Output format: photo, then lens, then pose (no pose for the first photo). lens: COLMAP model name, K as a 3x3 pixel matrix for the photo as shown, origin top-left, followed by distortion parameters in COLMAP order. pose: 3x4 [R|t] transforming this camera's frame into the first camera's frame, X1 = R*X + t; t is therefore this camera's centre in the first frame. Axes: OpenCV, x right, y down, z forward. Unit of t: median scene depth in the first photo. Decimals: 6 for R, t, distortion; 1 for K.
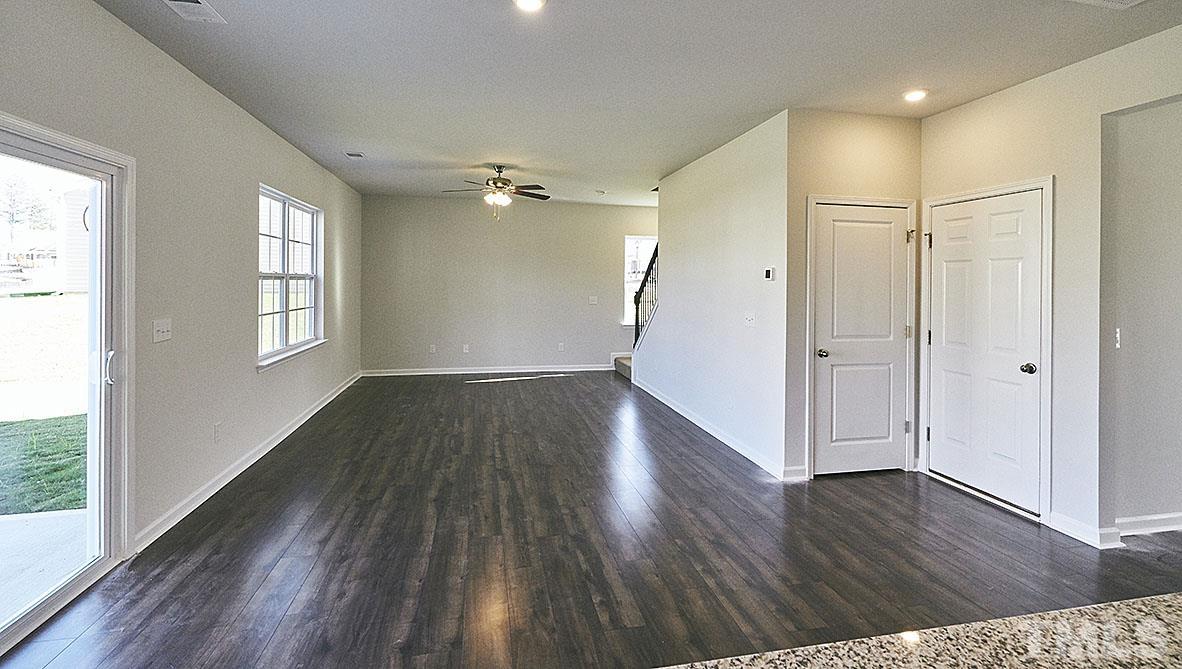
lens RADIAL K [[523.4, 0, 588.7], [0, 523.4, 282.2], [0, 0, 1]] dist [0.004087, 0.000276]
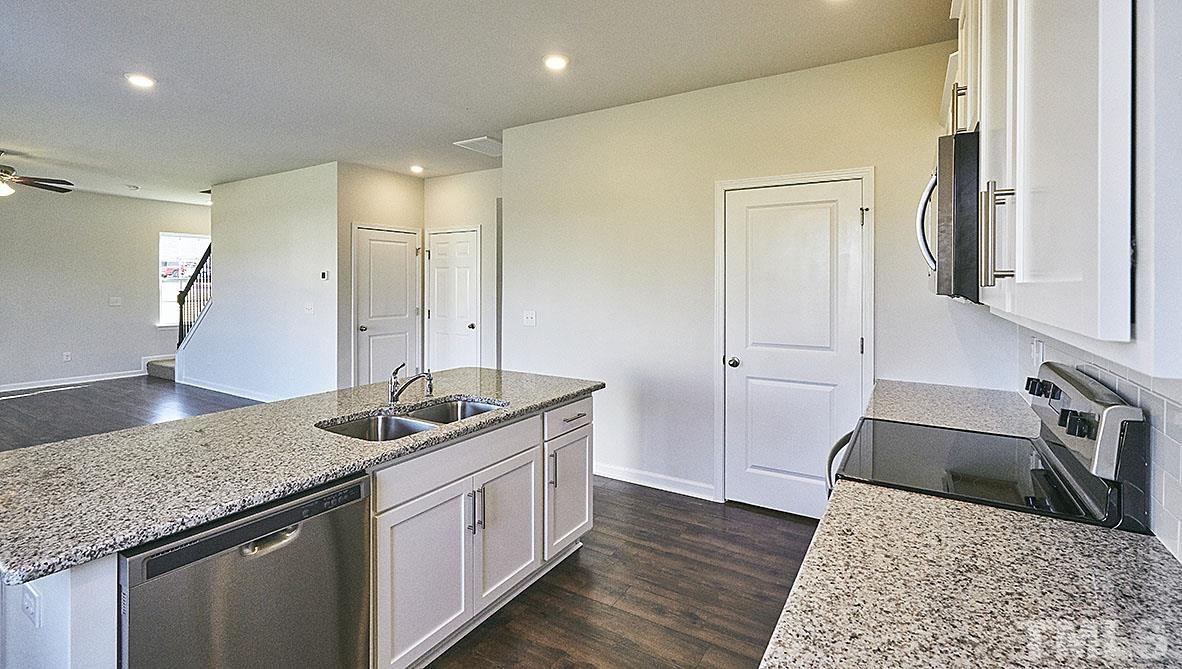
lens RADIAL K [[523.4, 0, 588.7], [0, 523.4, 282.2], [0, 0, 1]] dist [0.004087, 0.000276]
pose [[0.690484, -0.007617, 0.723307, -0.175003], [0.004368, 0.999970, 0.006361, -0.002442], [-0.723334, -0.001233, 0.690497, -0.461928]]
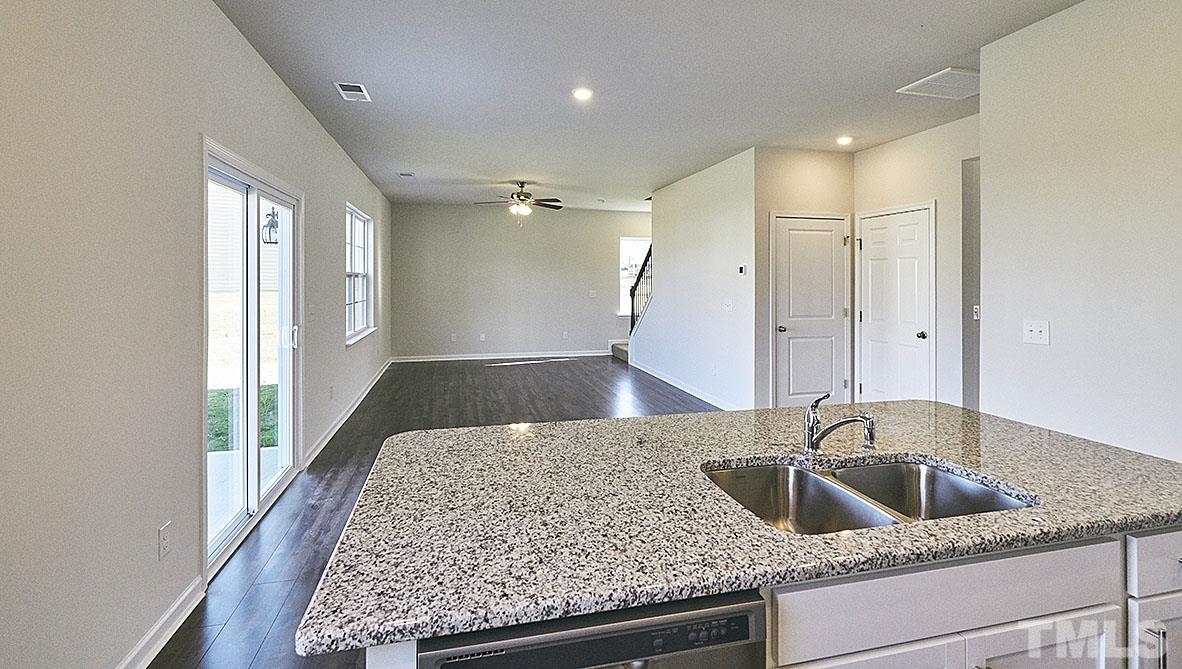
lens RADIAL K [[523.0, 0, 588.5], [0, 523.0, 277.5], [0, 0, 1]] dist [-0.002180, -0.000410]
pose [[0.999289, -0.007784, 0.036900, -0.089470], [0.007939, 0.999960, -0.004080, 0.005588], [-0.036867, 0.004370, 0.999311, -0.296545]]
